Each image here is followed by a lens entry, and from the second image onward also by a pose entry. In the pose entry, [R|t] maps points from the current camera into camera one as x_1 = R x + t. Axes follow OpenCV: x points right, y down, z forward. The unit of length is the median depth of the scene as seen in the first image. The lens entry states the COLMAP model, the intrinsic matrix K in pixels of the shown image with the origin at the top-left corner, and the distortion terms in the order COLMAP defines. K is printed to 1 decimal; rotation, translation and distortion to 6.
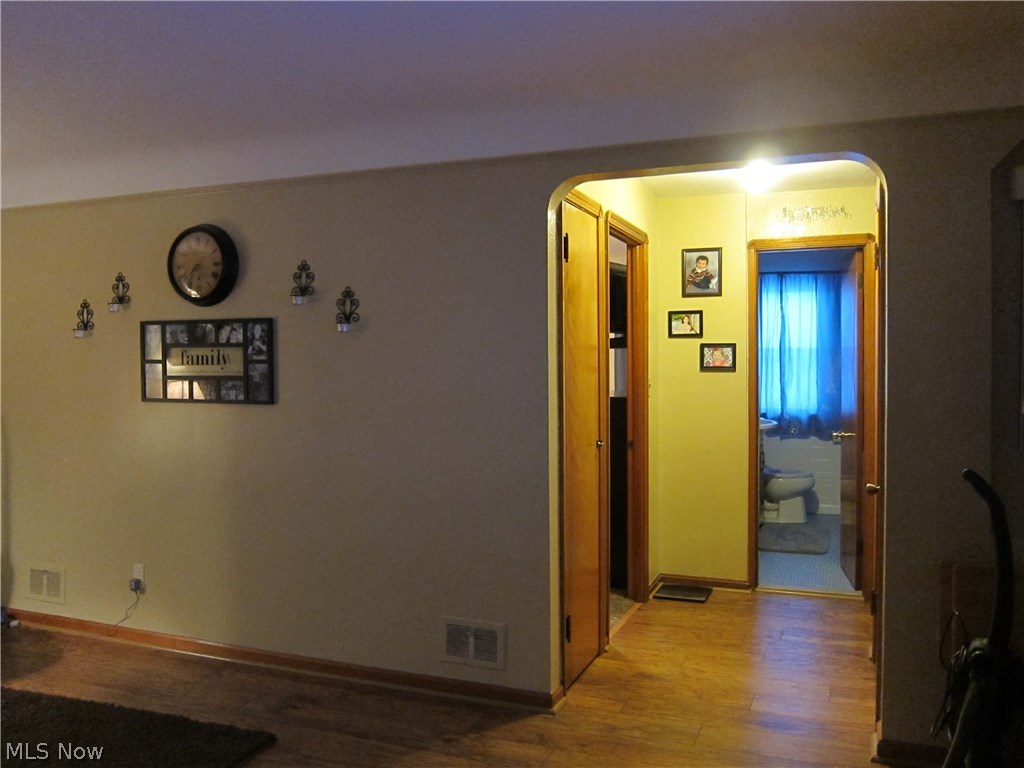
lens RADIAL K [[817.2, 0, 512.1], [0, 817.2, 391.4], [0, 0, 1]] dist [-0.054385, 0.004205]
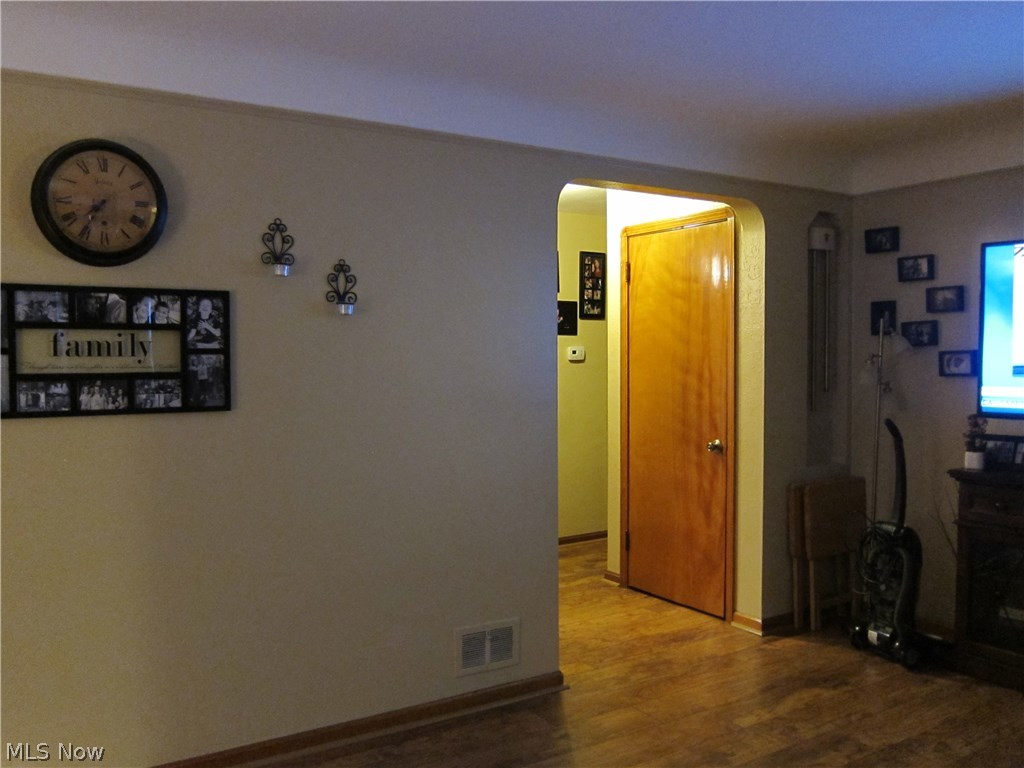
lens RADIAL K [[846.8, 0, 512.0], [0, 846.8, 384.0], [0, 0, 1]] dist [-0.059896, -0.000473]
pose [[0.605566, -0.031029, 0.795190, -0.733516], [0.024037, 0.999497, 0.020696, -0.016983], [-0.795432, 0.006582, 0.606007, 0.342689]]
